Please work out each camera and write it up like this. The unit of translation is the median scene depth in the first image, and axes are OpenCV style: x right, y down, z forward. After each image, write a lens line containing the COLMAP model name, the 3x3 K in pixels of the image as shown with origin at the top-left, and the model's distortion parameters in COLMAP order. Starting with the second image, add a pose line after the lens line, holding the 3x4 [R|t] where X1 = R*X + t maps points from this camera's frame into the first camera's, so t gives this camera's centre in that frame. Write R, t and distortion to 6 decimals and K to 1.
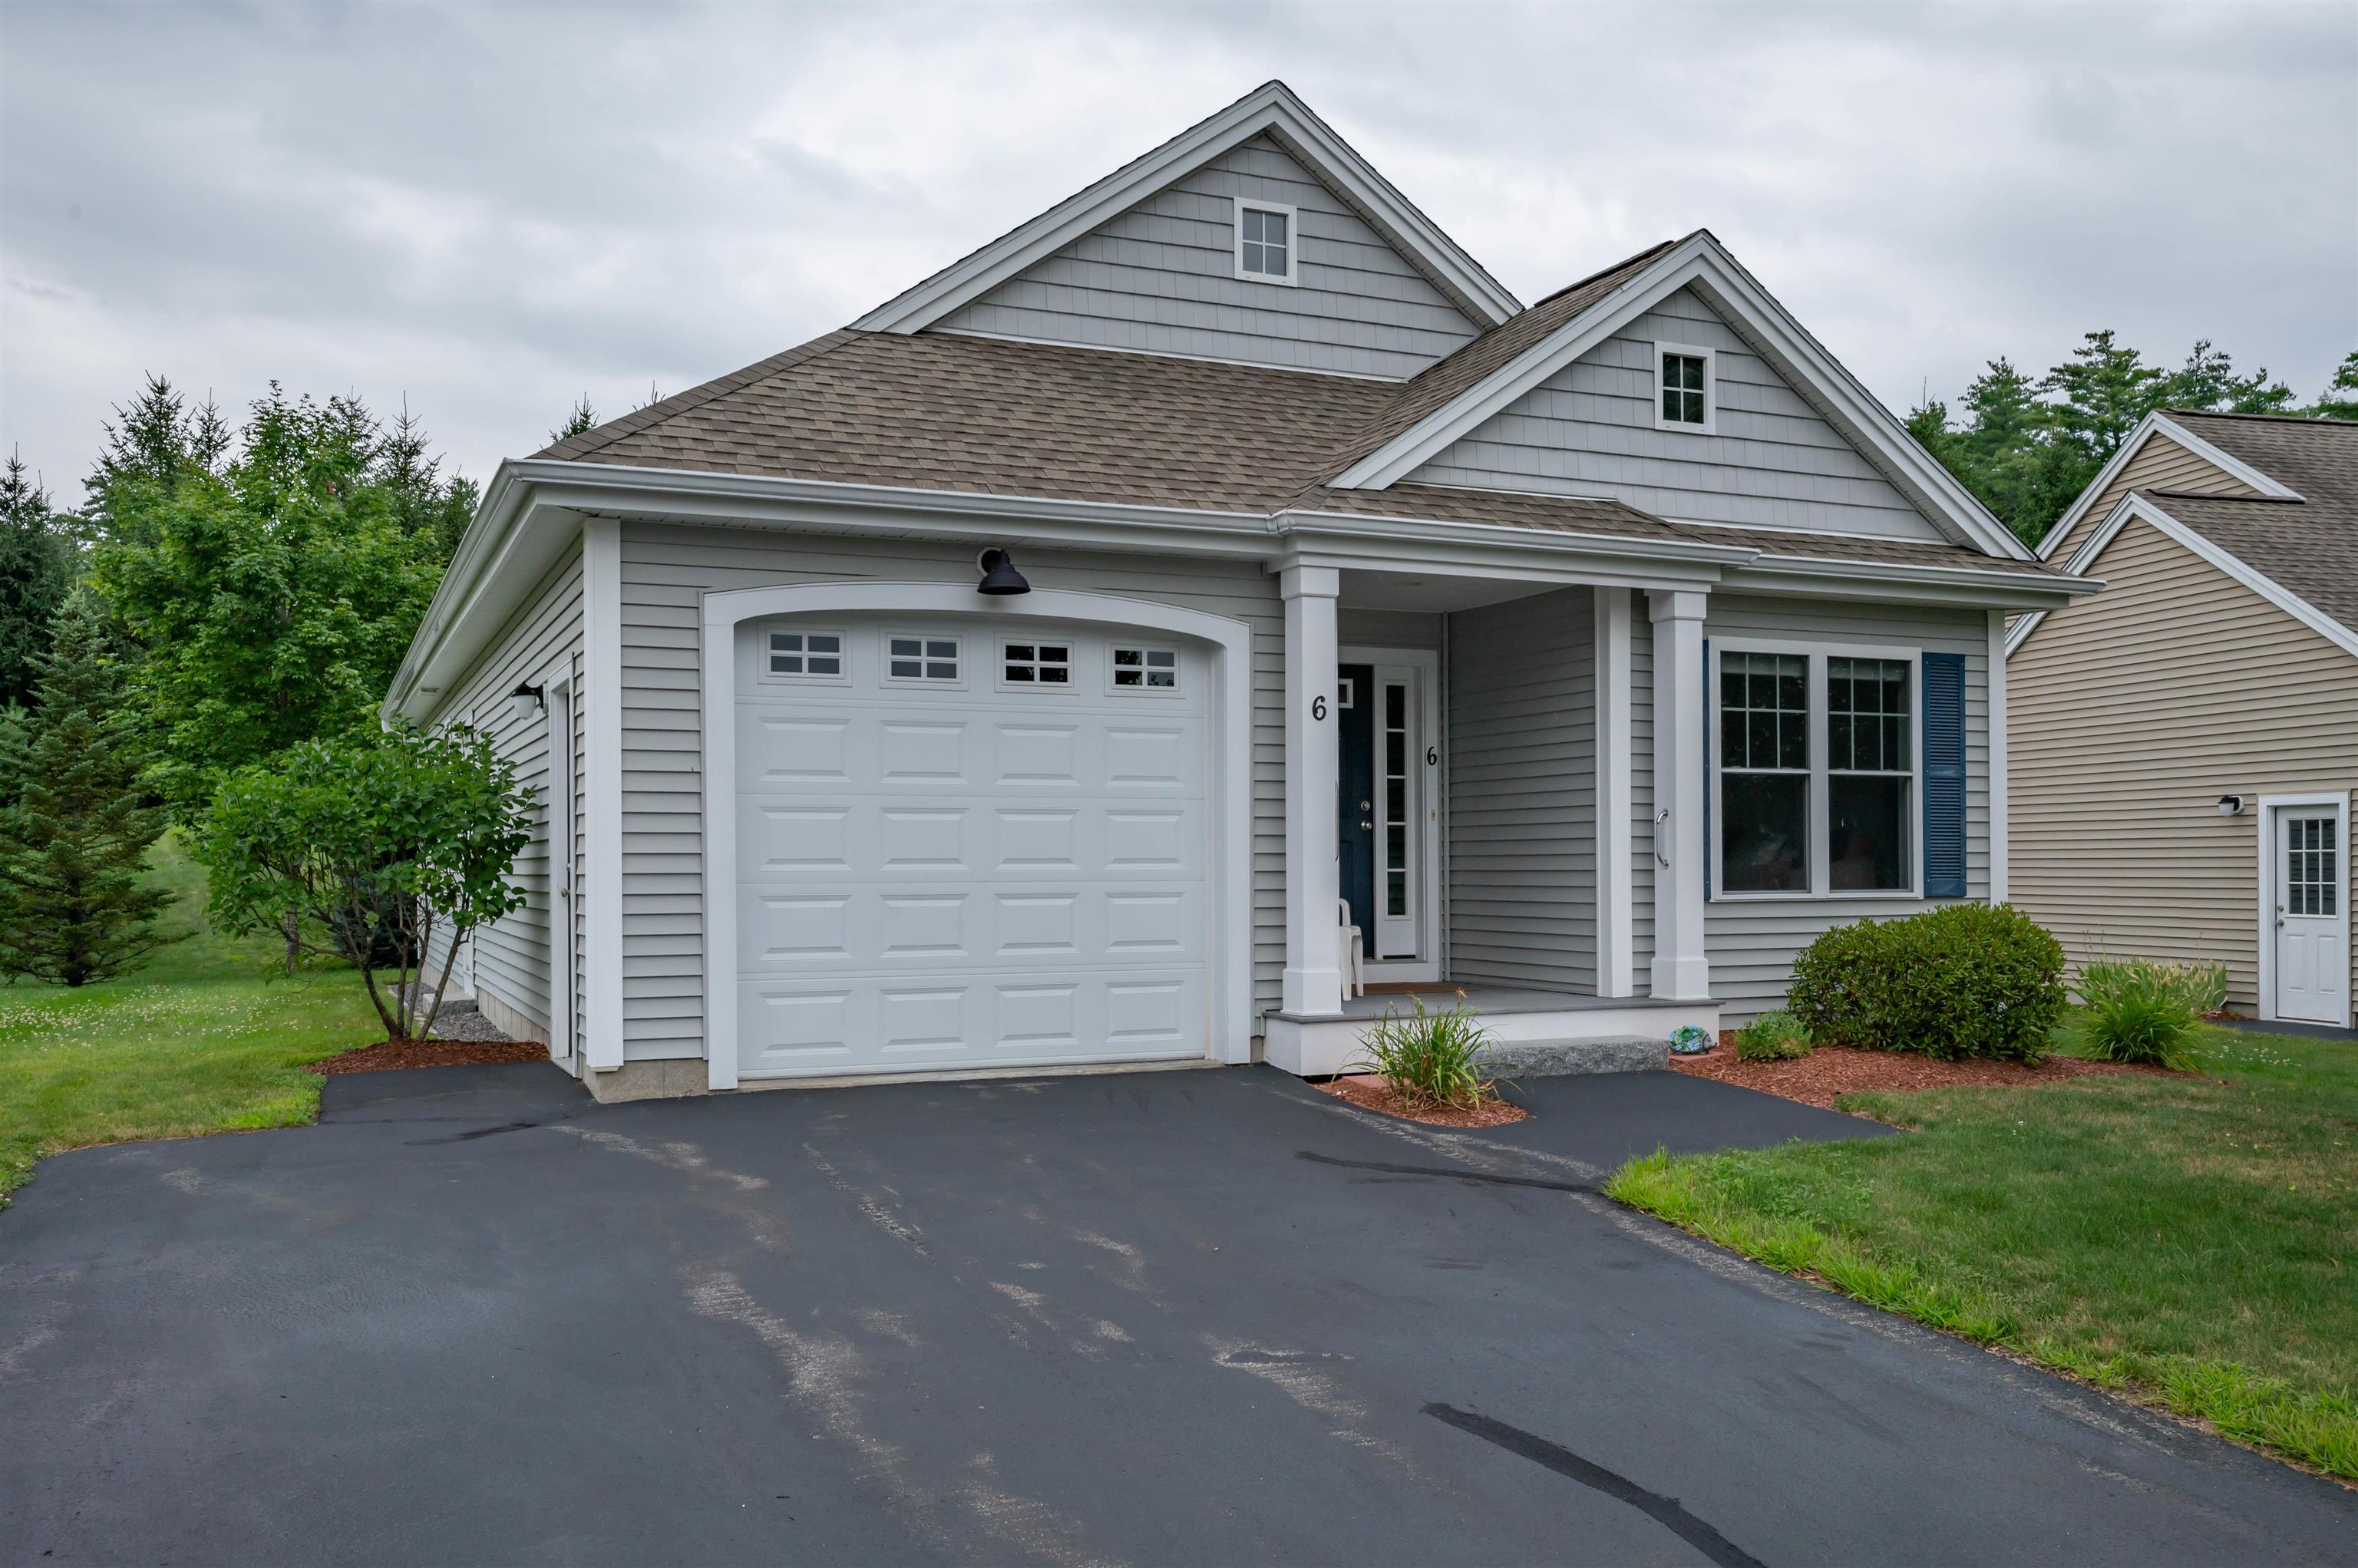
lens RADIAL K [[1947.5, 0, 1177.2], [0, 1947.5, 794.3], [0, 0, 1]] dist [0.002383, 0.000521]
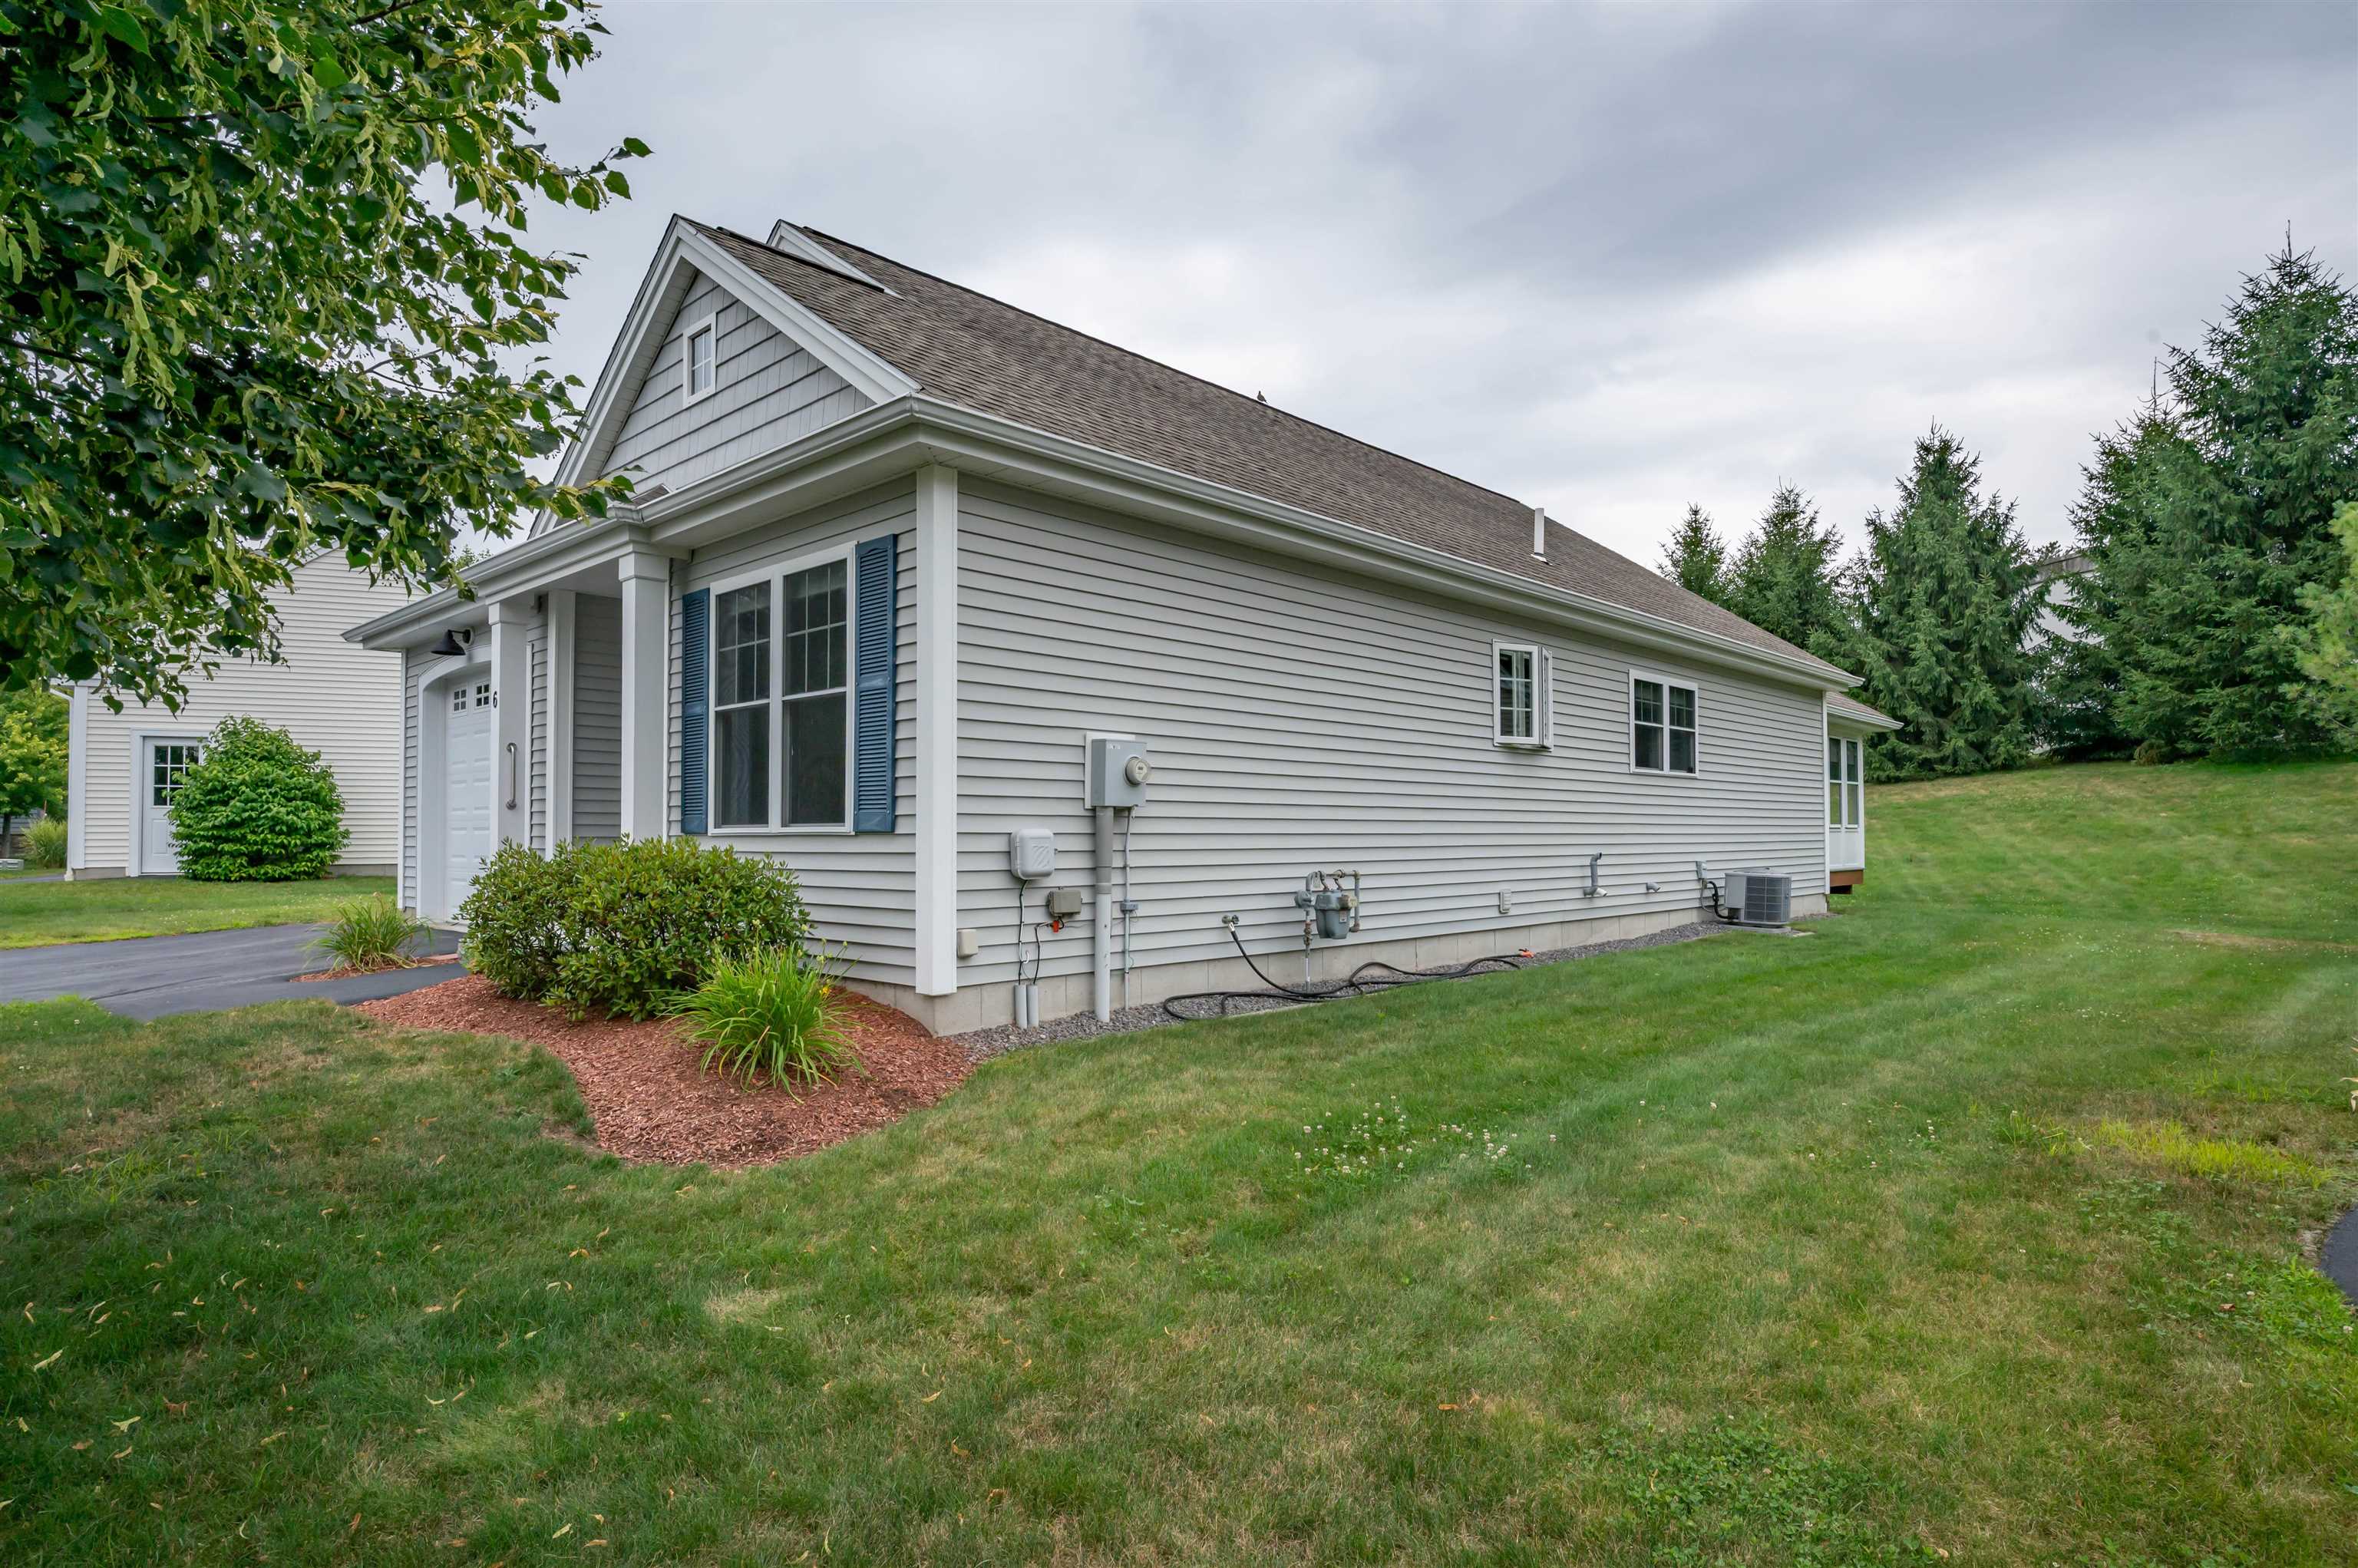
lens RADIAL K [[1273.7, 0, 1178.0], [0, 1273.7, 788.4], [0, 0, 1]] dist [-0.001144, -0.000058]
pose [[0.377889, -0.032130, -0.925293, 0.953543], [0.038301, 0.999085, -0.019050, 0.049702], [0.925058, -0.028241, 0.378774, 0.922667]]
